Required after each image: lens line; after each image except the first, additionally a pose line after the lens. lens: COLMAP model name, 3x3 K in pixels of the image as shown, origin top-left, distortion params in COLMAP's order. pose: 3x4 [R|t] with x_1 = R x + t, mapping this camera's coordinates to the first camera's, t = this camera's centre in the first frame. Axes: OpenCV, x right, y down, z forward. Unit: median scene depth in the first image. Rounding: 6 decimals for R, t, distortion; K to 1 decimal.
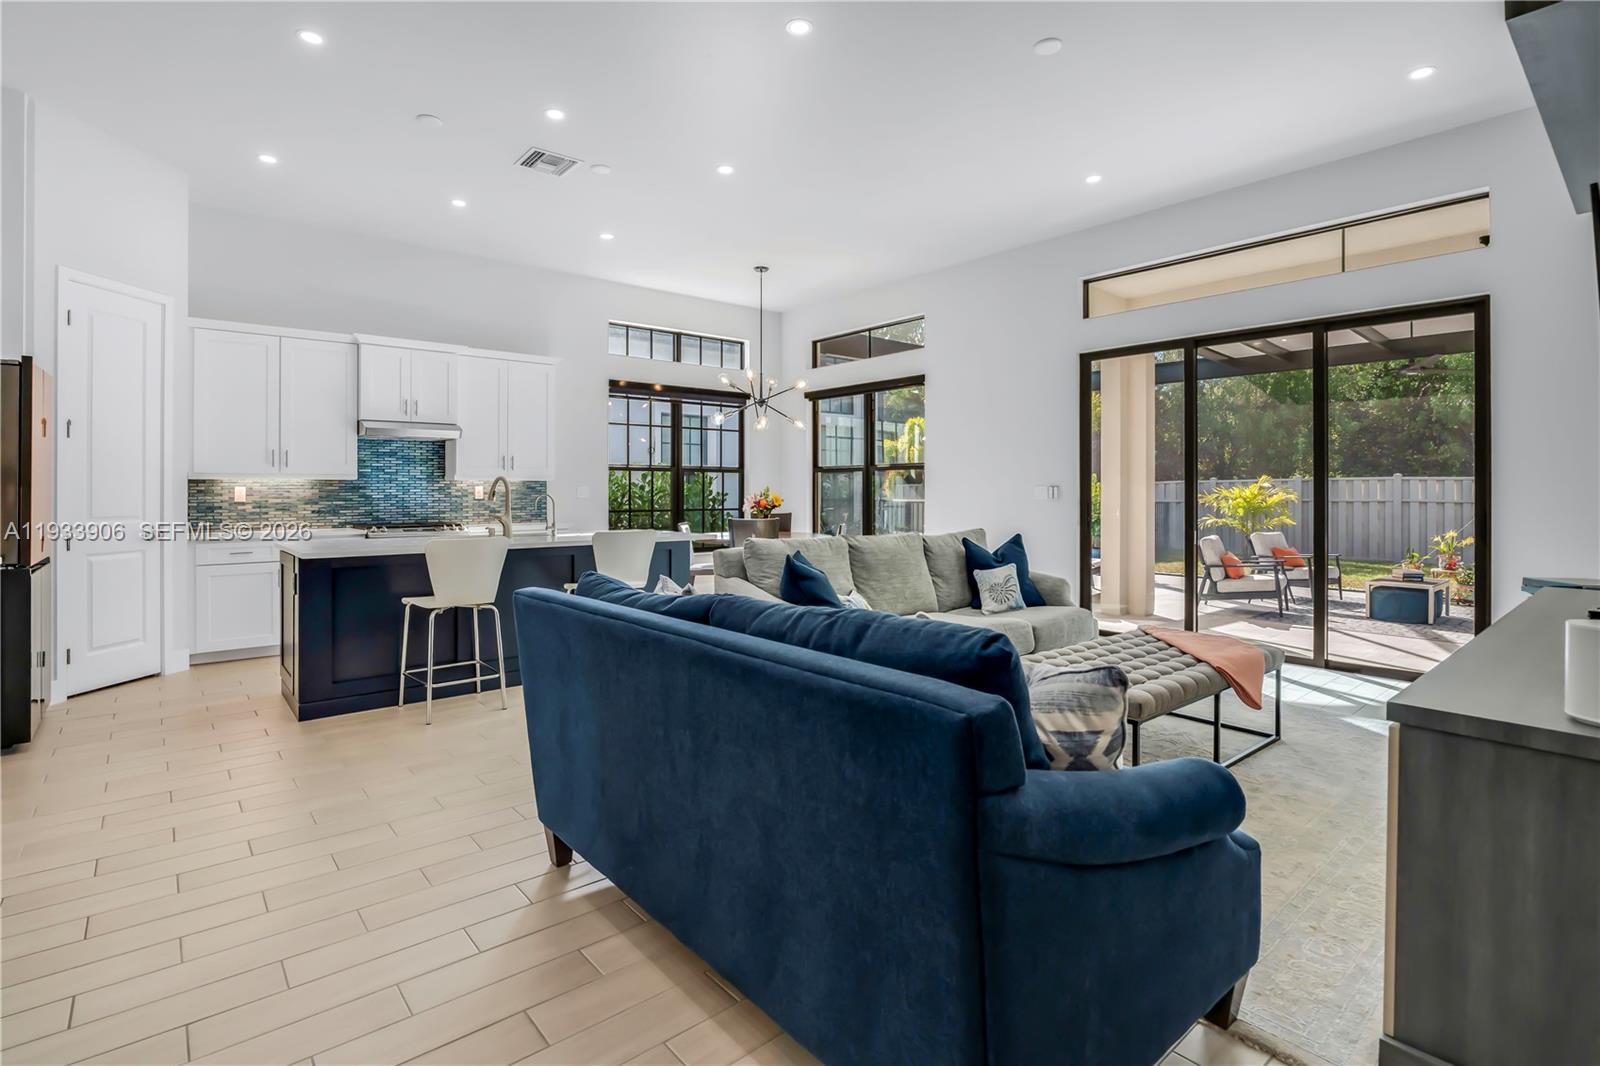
lens RADIAL K [[758.1, 0, 787.7], [0, 758.1, 489.0], [0, 0, 1]] dist [-0.017253, -0.001400]
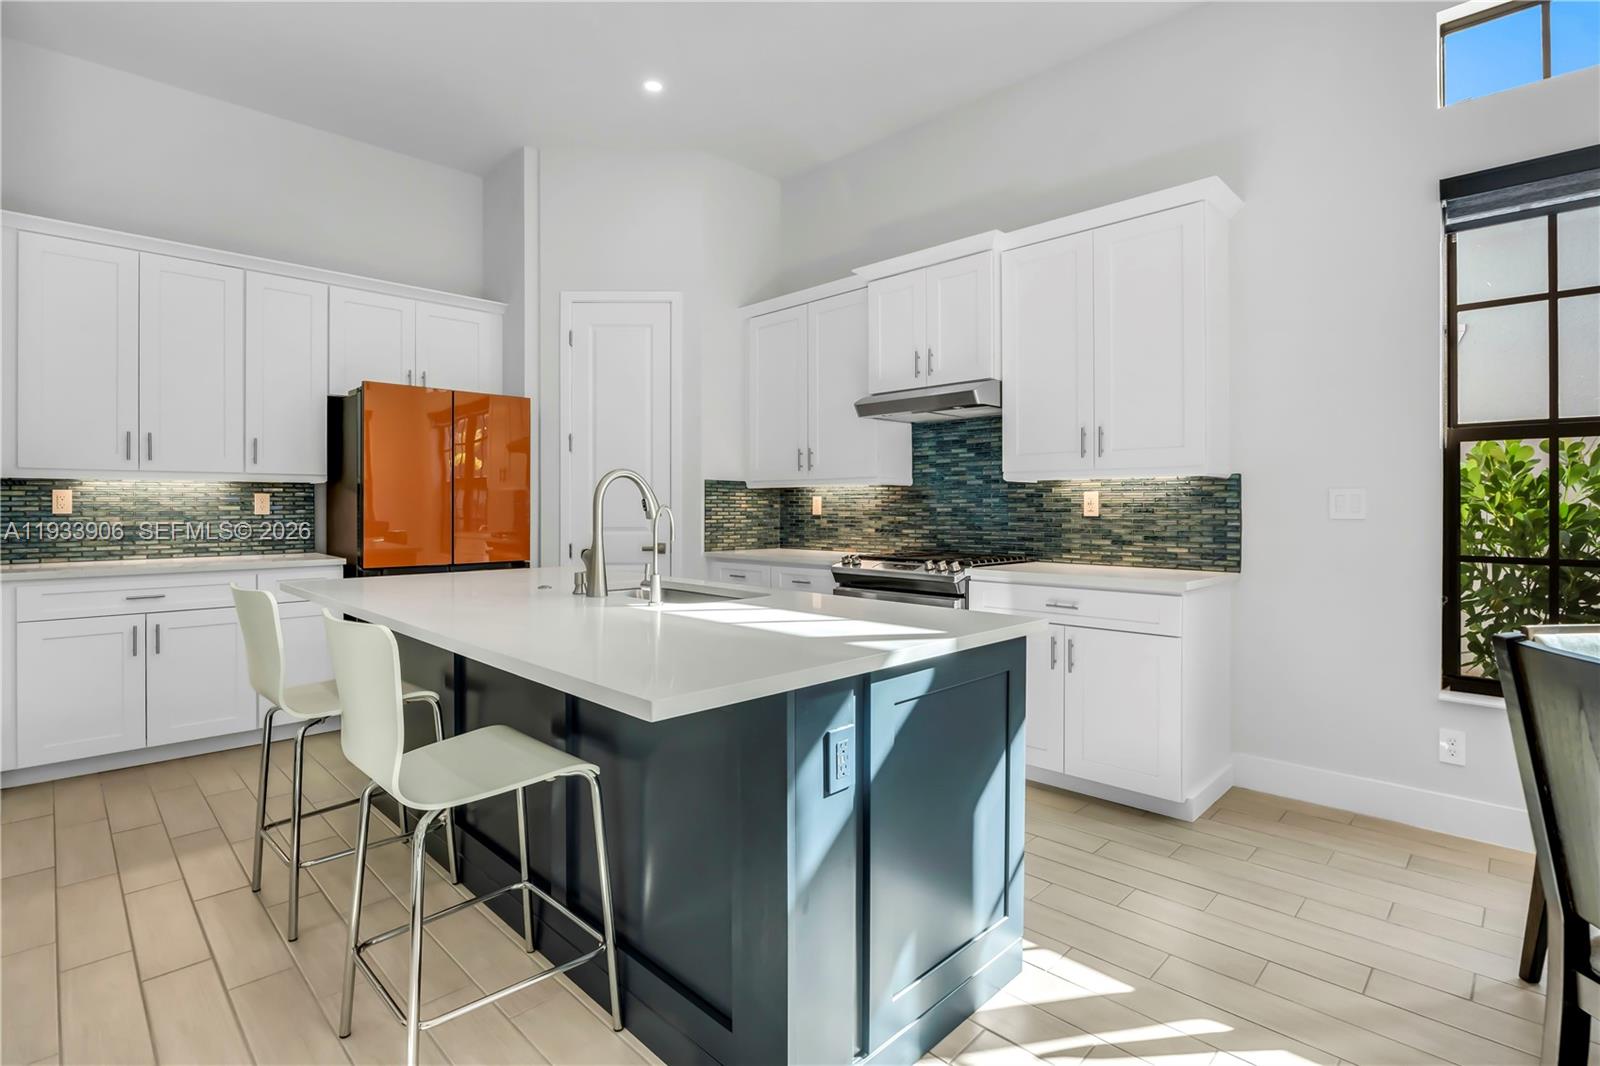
lens RADIAL K [[758.1, 0, 829.1], [0, 758.1, 509.8], [0, 0, 1]] dist [-0.017253, -0.001400]
pose [[0.098441, 0.001537, -0.995142, 0.078003], [-0.000925, 0.999999, 0.001453, 0.007316], [0.995142, 0.000777, 0.098442, 0.668362]]
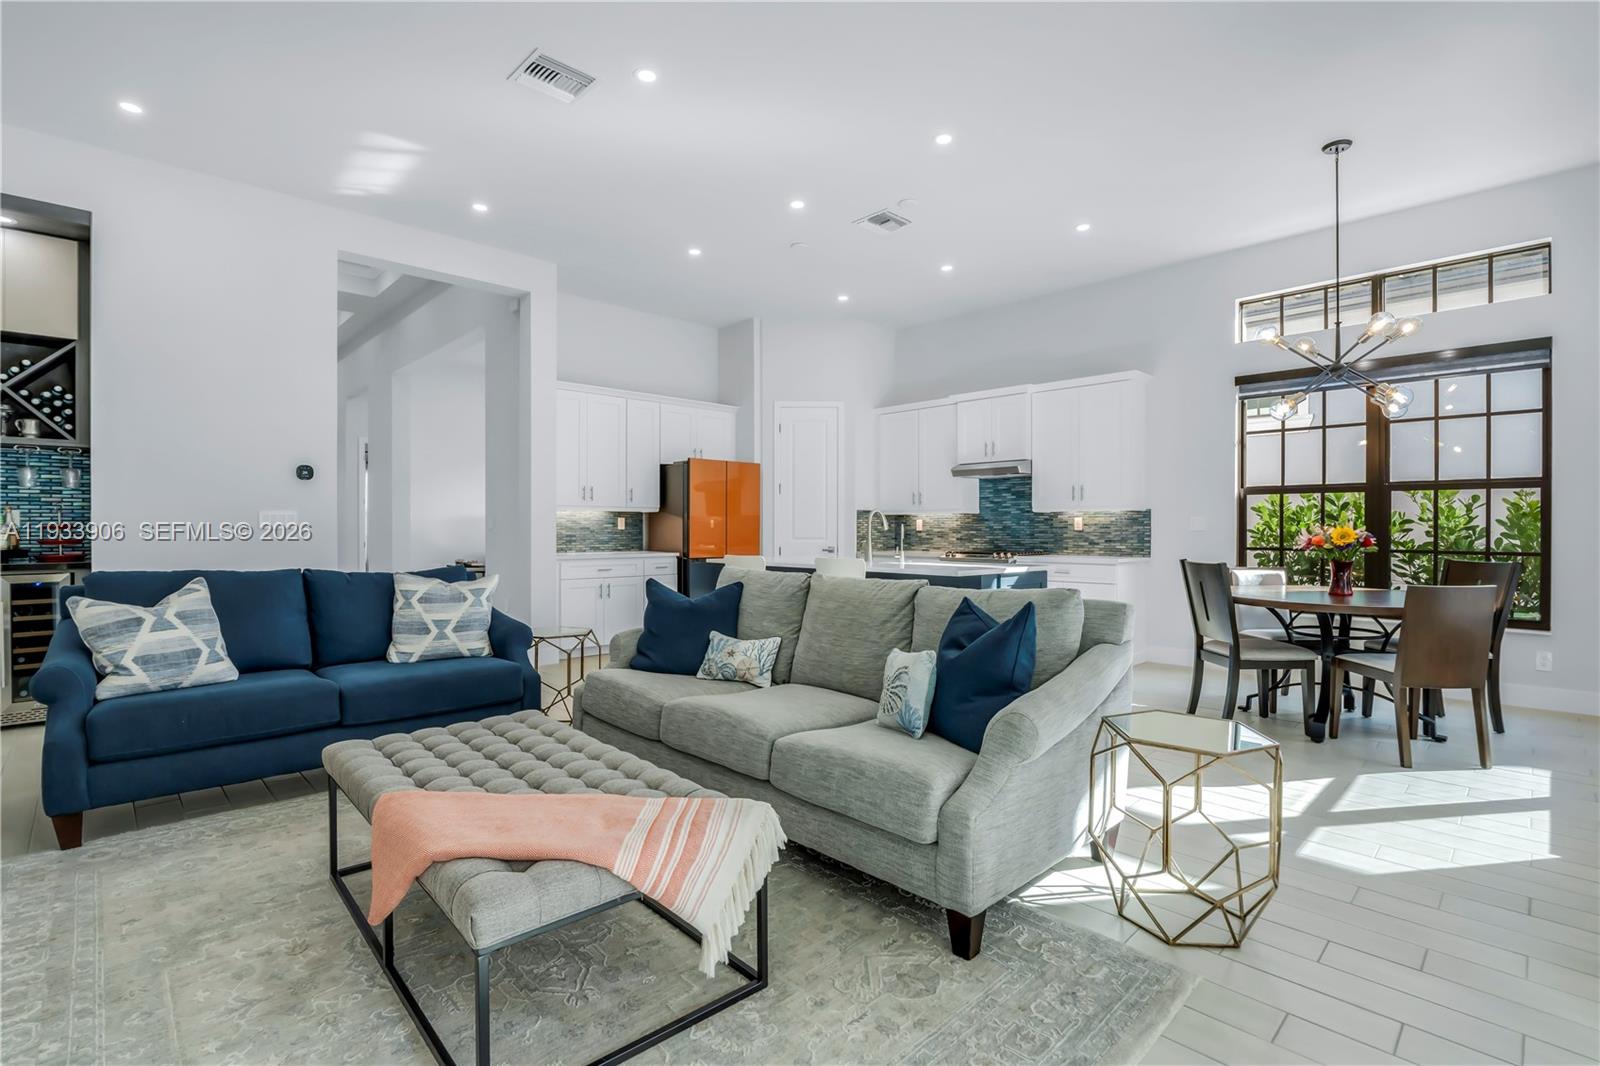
lens RADIAL K [[758.1, 0, 814.2], [0, 758.1, 536.8], [0, 0, 1]] dist [-0.017253, -0.001400]
pose [[0.068646, 0.007099, -0.997616, 0.489200], [-0.002440, 0.999973, 0.006948, 0.013972], [0.997638, 0.001957, 0.068661, 0.506218]]
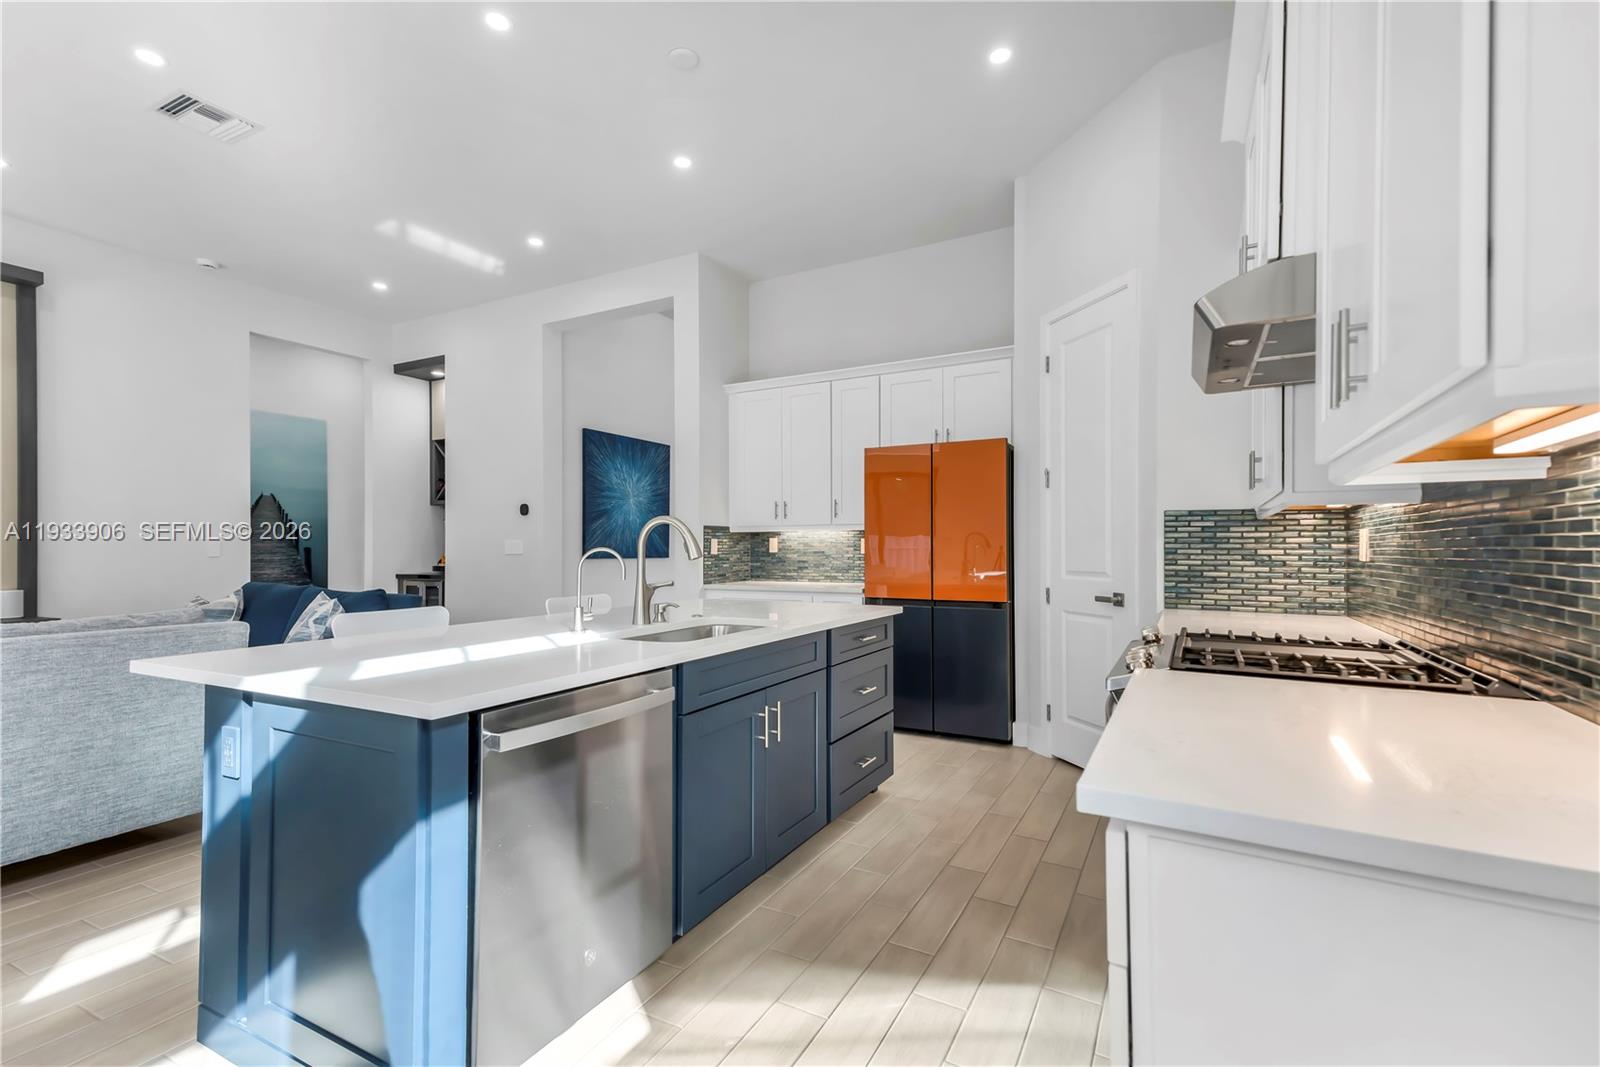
lens RADIAL K [[728.7, 0, 806.8], [0, 728.7, 541.1], [0, 0, 1]] dist [0.028918, 0.000113]
pose [[-0.931306, 0.000896, -0.364236, -0.174319], [0.003338, 0.999976, -0.006075, 0.003922], [0.364221, -0.006873, -0.931287, 0.951898]]
